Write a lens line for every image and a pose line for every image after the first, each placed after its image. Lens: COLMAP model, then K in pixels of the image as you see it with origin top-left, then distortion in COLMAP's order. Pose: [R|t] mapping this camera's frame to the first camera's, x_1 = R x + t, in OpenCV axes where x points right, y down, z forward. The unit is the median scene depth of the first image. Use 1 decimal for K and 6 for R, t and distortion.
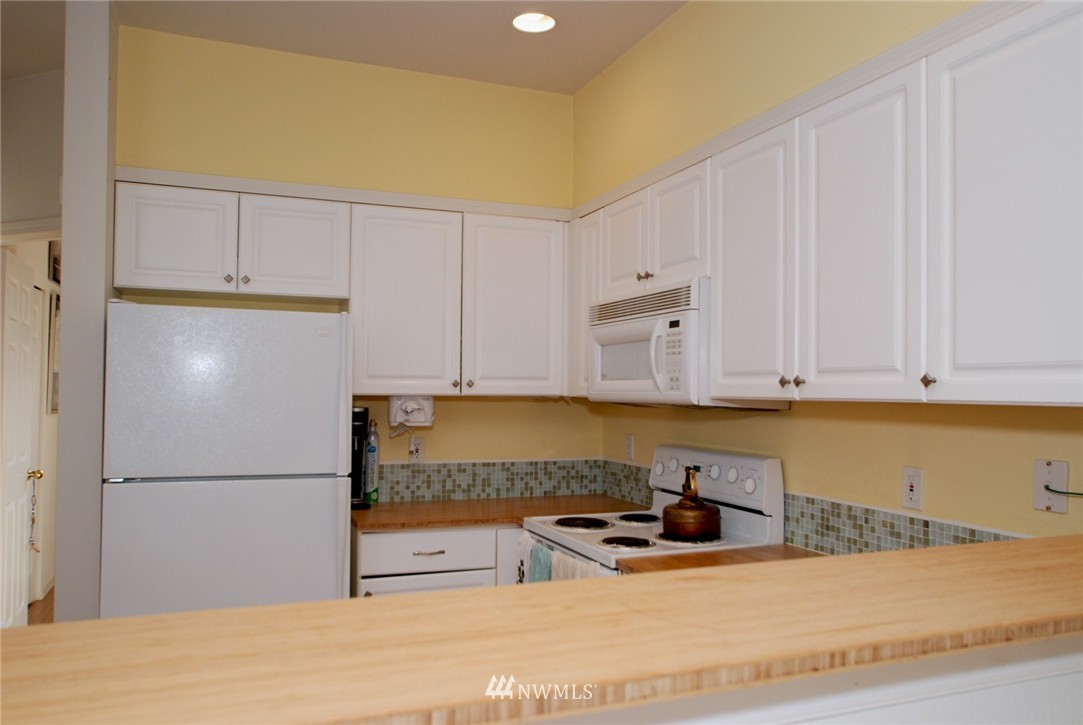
lens RADIAL K [[818.5, 0, 546.9], [0, 818.5, 376.4], [0, 0, 1]] dist [-0.053766, 0.073710]
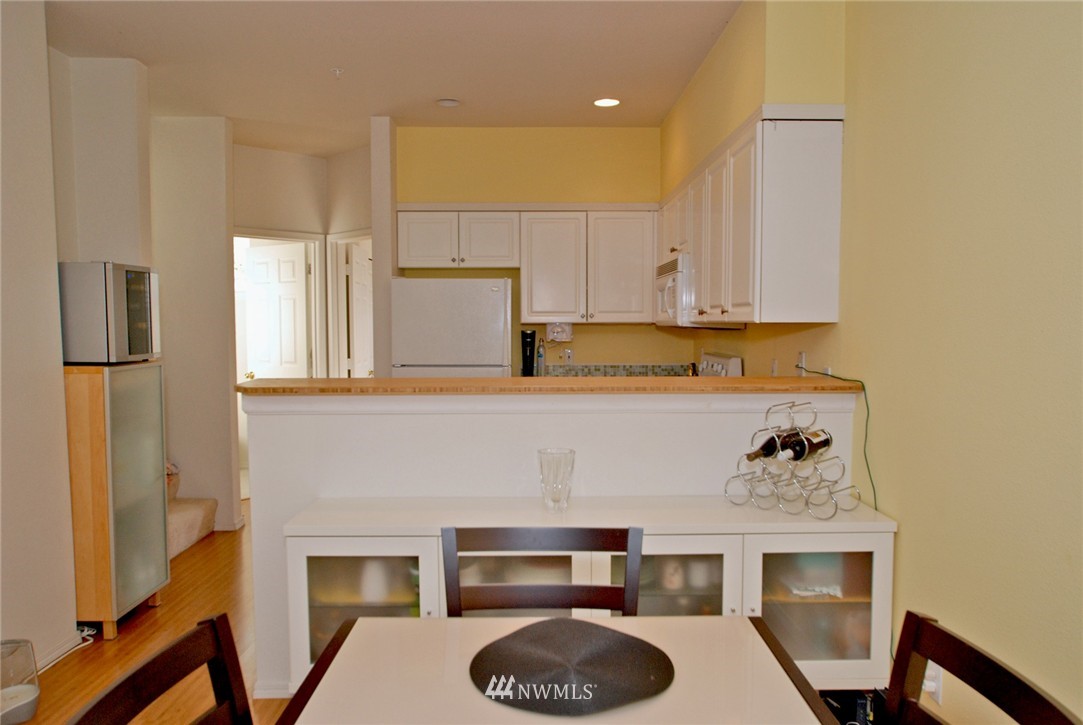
lens RADIAL K [[772.7, 0, 541.5], [0, 772.7, 362.5], [0, 0, 1]] dist [-0.001221, -0.000106]
pose [[0.929897, 0.010026, -0.367684, 0.405771], [0.015022, 0.997759, 0.065197, -0.000211], [0.367513, -0.066150, 0.927663, -0.520736]]
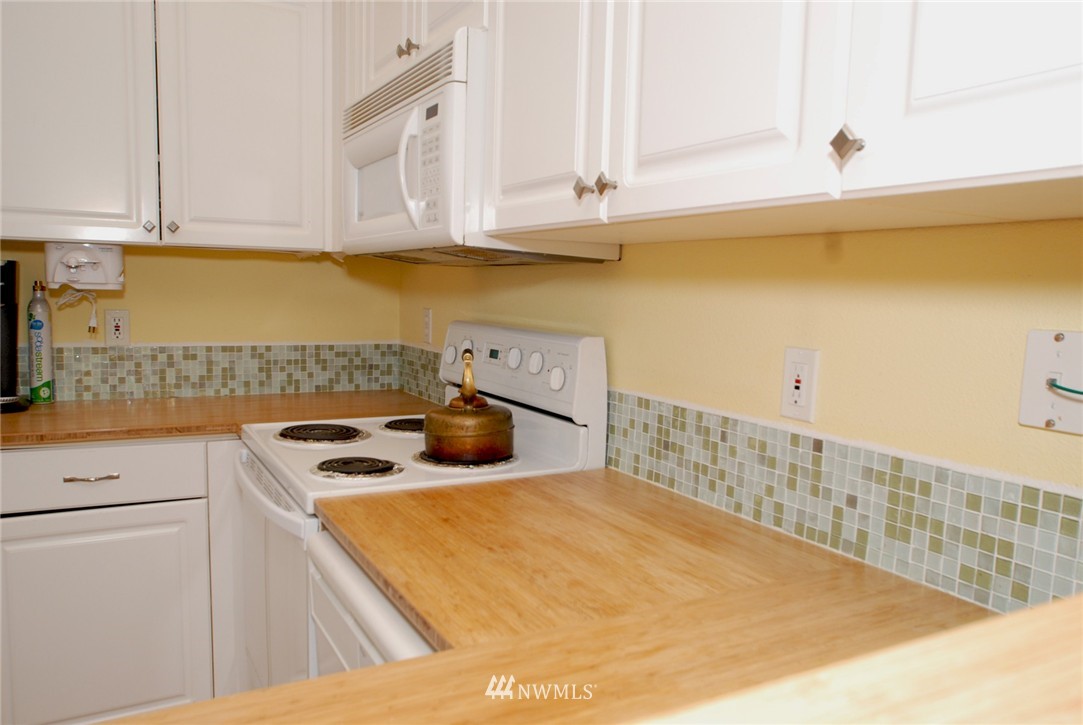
lens RADIAL K [[818.5, 0, 546.9], [0, 818.5, 376.4], [0, 0, 1]] dist [-0.053766, 0.073710]
pose [[0.992724, 0.002729, 0.120381, 0.136446], [-0.018195, 0.991663, 0.127571, 0.041464], [-0.119029, -0.128833, 0.984497, 0.304050]]
